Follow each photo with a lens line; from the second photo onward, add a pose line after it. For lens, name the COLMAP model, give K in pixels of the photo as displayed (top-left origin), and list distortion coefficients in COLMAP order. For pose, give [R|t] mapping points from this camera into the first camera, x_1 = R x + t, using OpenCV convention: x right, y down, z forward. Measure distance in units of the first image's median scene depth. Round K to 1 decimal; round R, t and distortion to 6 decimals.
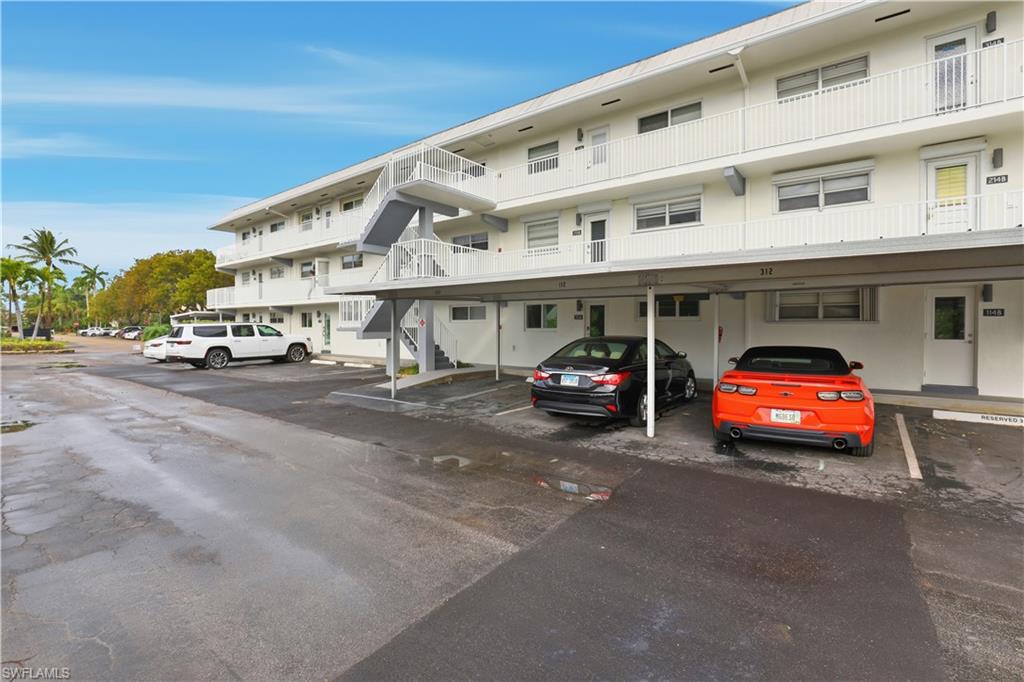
lens RADIAL K [[465.3, 0, 517.6], [0, 465.3, 336.6], [0, 0, 1]] dist [-0.033851, 0.005158]
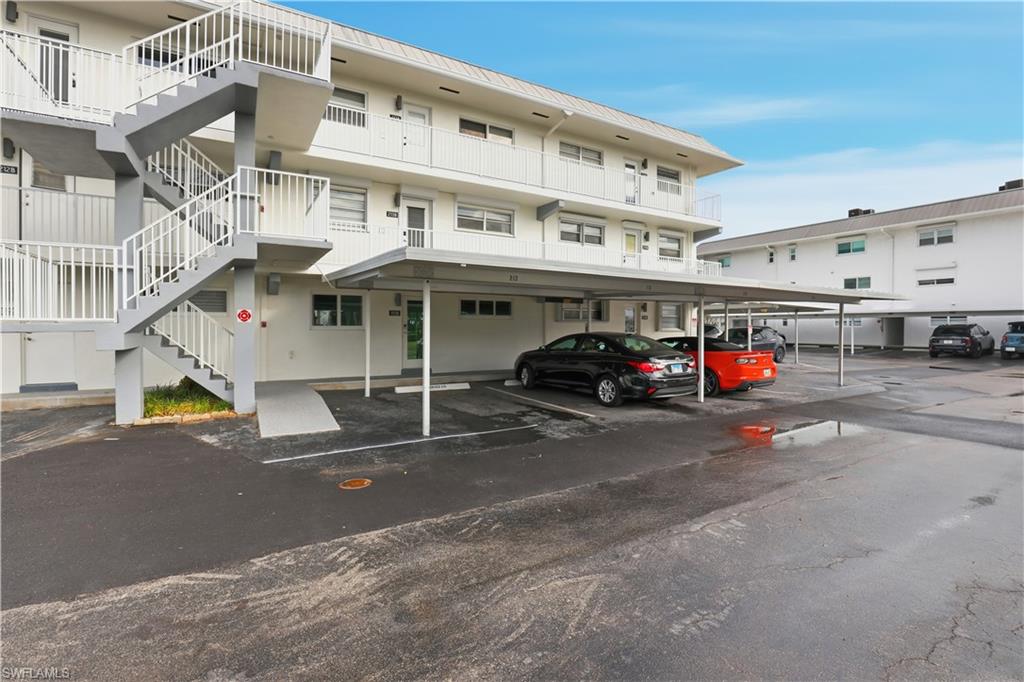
lens RADIAL K [[470.1, 0, 517.4], [0, 470.1, 333.5], [0, 0, 1]] dist [-0.030449, 0.000148]
pose [[0.370514, -0.014347, 0.928716, -0.645227], [0.017107, 0.999816, 0.008621, -0.008256], [-0.928669, 0.012694, 0.370691, 0.511559]]
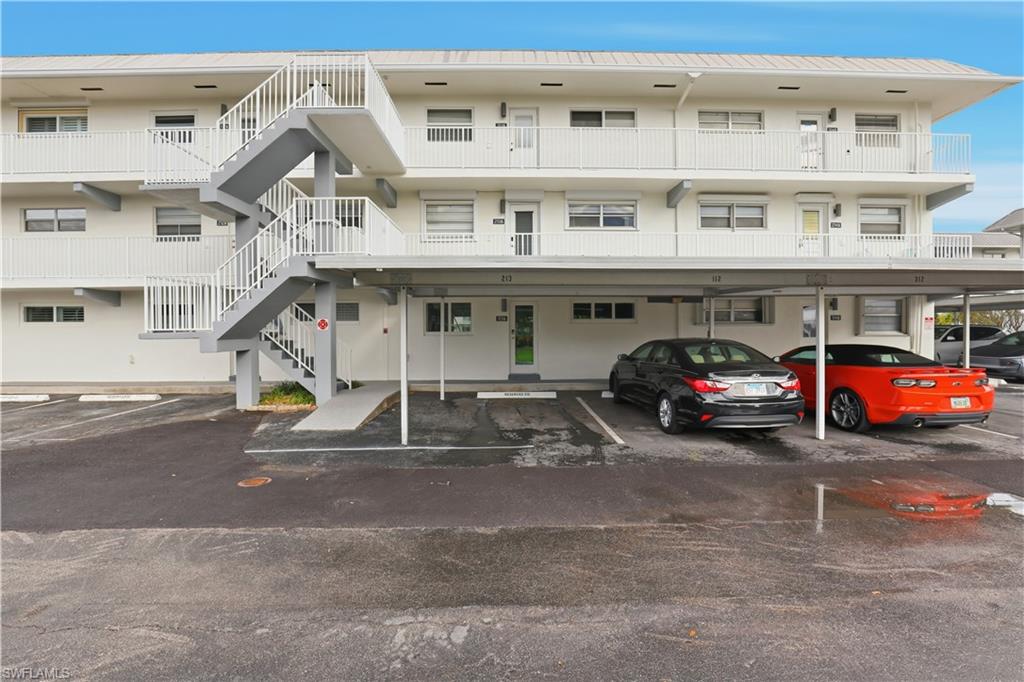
lens RADIAL K [[465.3, 0, 517.6], [0, 465.3, 336.6], [0, 0, 1]] dist [-0.033851, 0.005158]
pose [[0.780931, -0.013874, 0.624463, -0.425536], [0.018979, 0.999819, -0.001521, -0.006792], [-0.624328, 0.013040, 0.781053, 0.329965]]
